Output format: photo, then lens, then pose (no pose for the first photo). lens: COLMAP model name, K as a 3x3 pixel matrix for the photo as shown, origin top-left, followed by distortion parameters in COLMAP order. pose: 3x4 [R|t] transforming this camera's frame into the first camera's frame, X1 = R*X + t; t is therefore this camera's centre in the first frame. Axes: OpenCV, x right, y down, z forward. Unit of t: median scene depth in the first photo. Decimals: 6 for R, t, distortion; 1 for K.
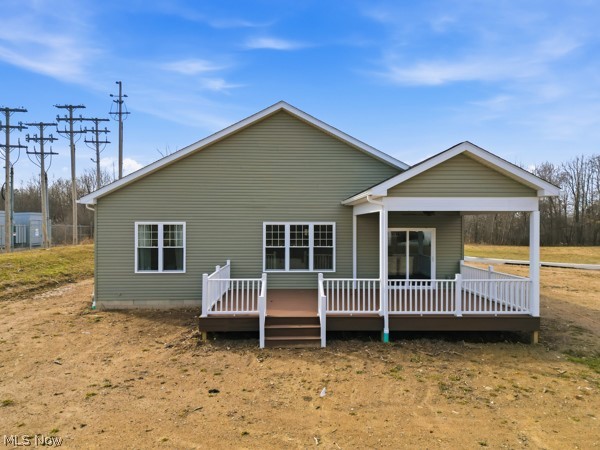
lens RADIAL K [[416.3, 0, 298.6], [0, 416.3, 222.9], [0, 0, 1]] dist [0.077790, -0.072295]
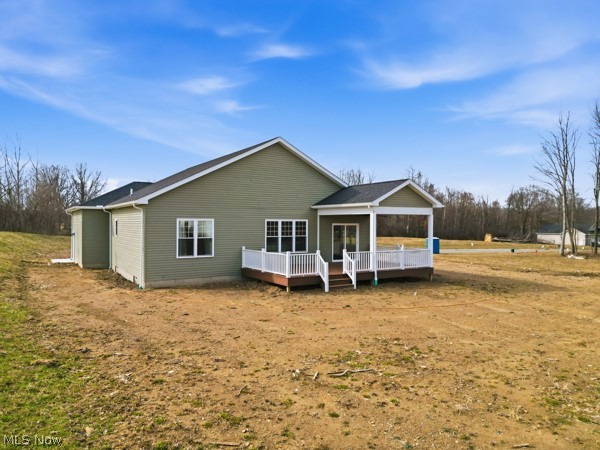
lens RADIAL K [[416.3, 0, 298.6], [0, 416.3, 222.9], [0, 0, 1]] dist [0.077790, -0.072295]
pose [[0.876706, -0.000705, 0.481026, -0.675442], [-0.004498, 0.999943, 0.009663, -0.004005], [-0.481005, -0.010635, 0.876653, -0.307959]]
